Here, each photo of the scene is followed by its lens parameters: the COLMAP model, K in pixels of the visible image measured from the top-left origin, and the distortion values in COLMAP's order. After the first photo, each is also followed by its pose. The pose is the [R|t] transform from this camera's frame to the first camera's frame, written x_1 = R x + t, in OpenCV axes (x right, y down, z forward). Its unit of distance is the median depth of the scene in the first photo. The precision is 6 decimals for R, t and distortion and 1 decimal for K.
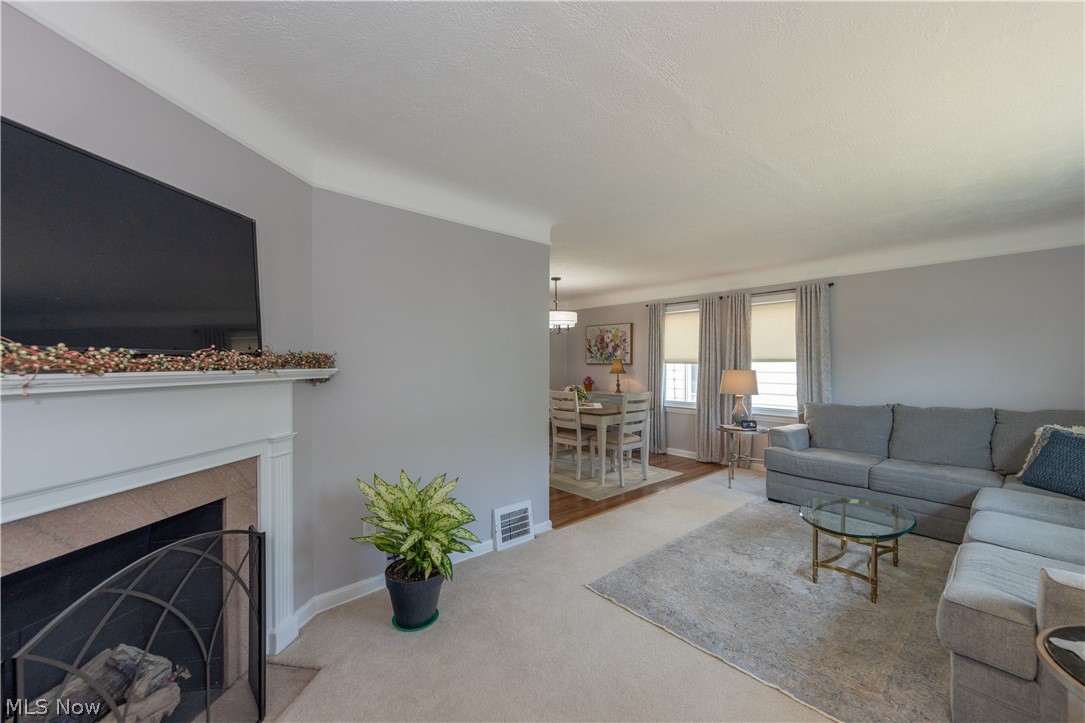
lens RADIAL K [[414.1, 0, 542.5], [0, 414.1, 361.5], [0, 0, 1]] dist [-0.000389, -0.000062]
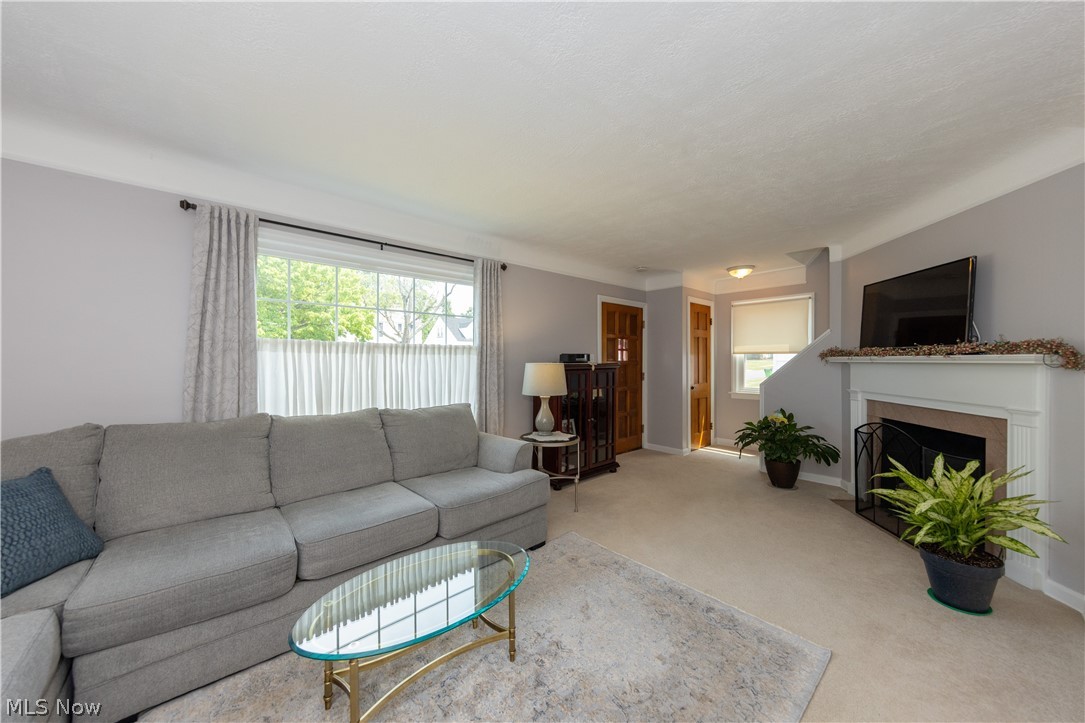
lens RADIAL K [[402.9, 0, 549.8], [0, 402.9, 362.7], [0, 0, 1]] dist [0.027356, 0.000038]
pose [[-0.998970, -0.000636, -0.045377, 0.639029], [-0.000979, 0.999971, 0.007531, 0.025489], [0.045371, 0.007568, -0.998942, 1.706542]]
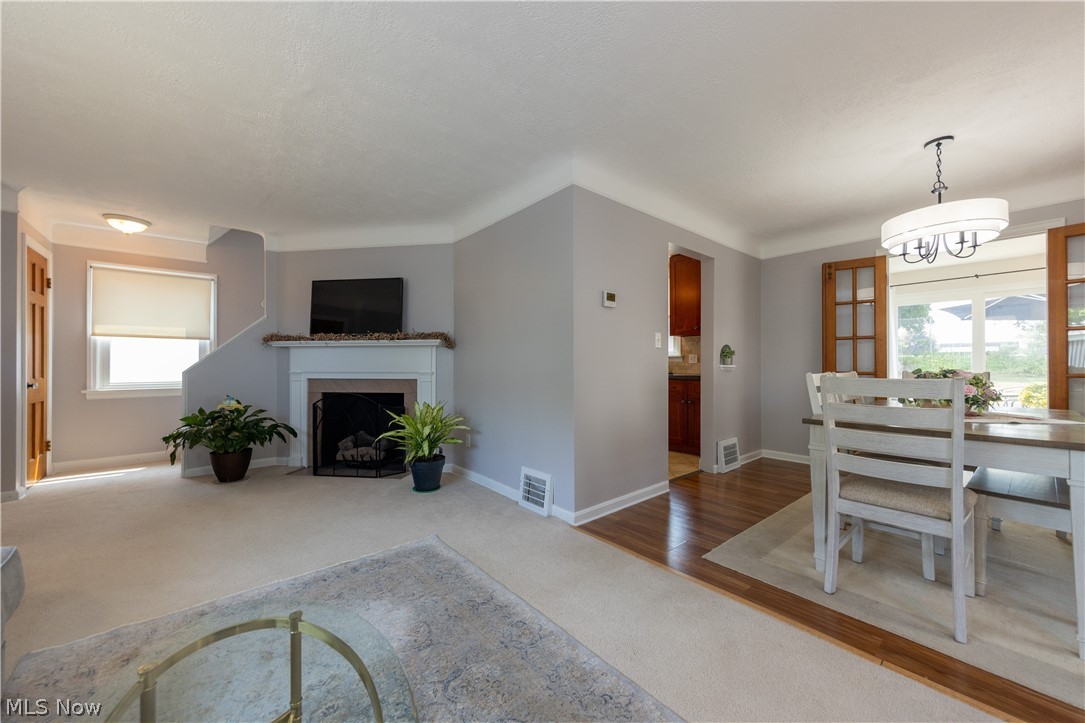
lens RADIAL K [[402.9, 0, 549.8], [0, 402.9, 362.7], [0, 0, 1]] dist [0.027356, 0.000038]
pose [[-0.003719, -0.002742, -0.999989, 1.134843], [0.003504, 0.999990, -0.002755, 0.109167], [0.999987, -0.003515, -0.003710, 1.297093]]
